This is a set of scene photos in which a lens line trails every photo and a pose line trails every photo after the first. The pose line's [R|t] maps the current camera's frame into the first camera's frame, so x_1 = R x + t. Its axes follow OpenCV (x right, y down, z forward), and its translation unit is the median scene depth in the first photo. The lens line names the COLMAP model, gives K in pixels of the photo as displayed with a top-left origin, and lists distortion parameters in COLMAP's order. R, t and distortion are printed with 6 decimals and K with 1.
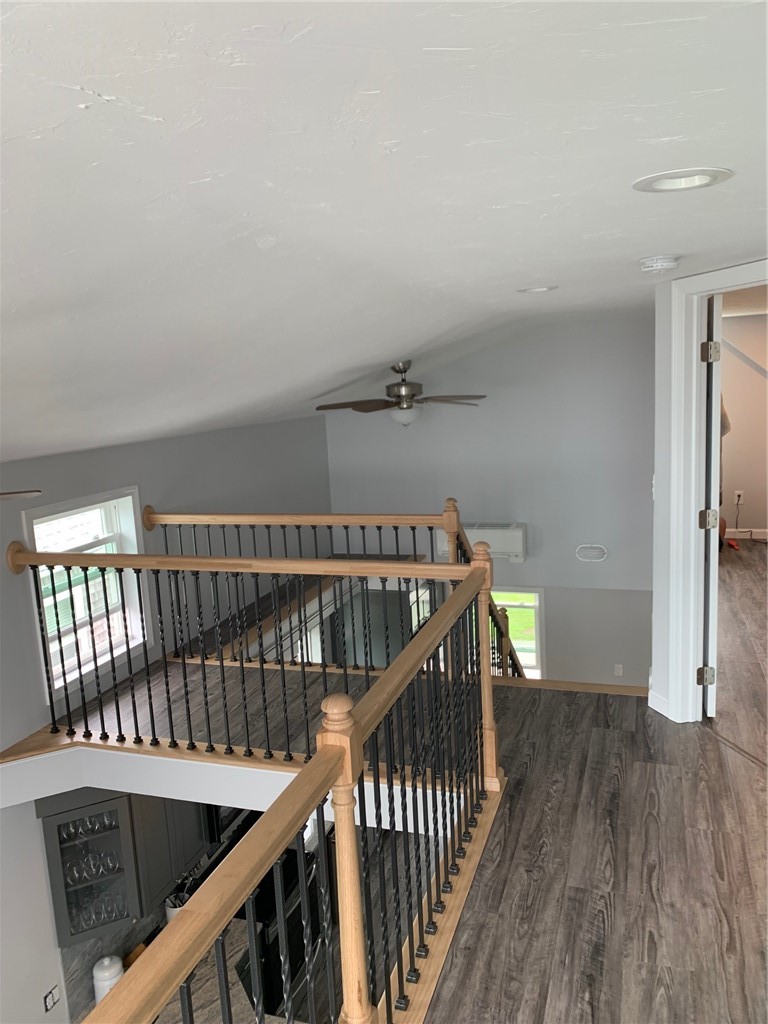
lens RADIAL K [[781.6, 0, 383.7], [0, 781.6, 510.2], [0, 0, 1]] dist [0.010856, 0.000727]
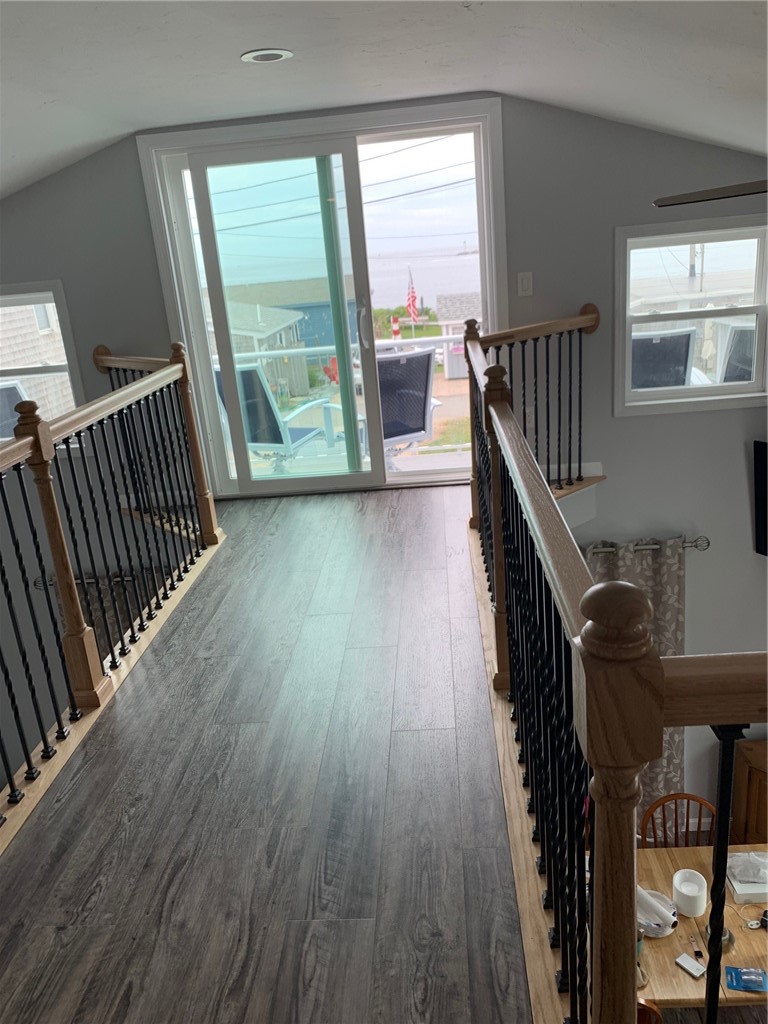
lens RADIAL K [[781.6, 0, 382.9], [0, 781.6, 511.1], [0, 0, 1]] dist [0.010856, 0.000727]
pose [[-0.954300, 0.211575, -0.211063, 0.290652], [0.088544, 0.874710, 0.476490, -0.122817], [0.285432, 0.436026, -0.853469, 1.396489]]
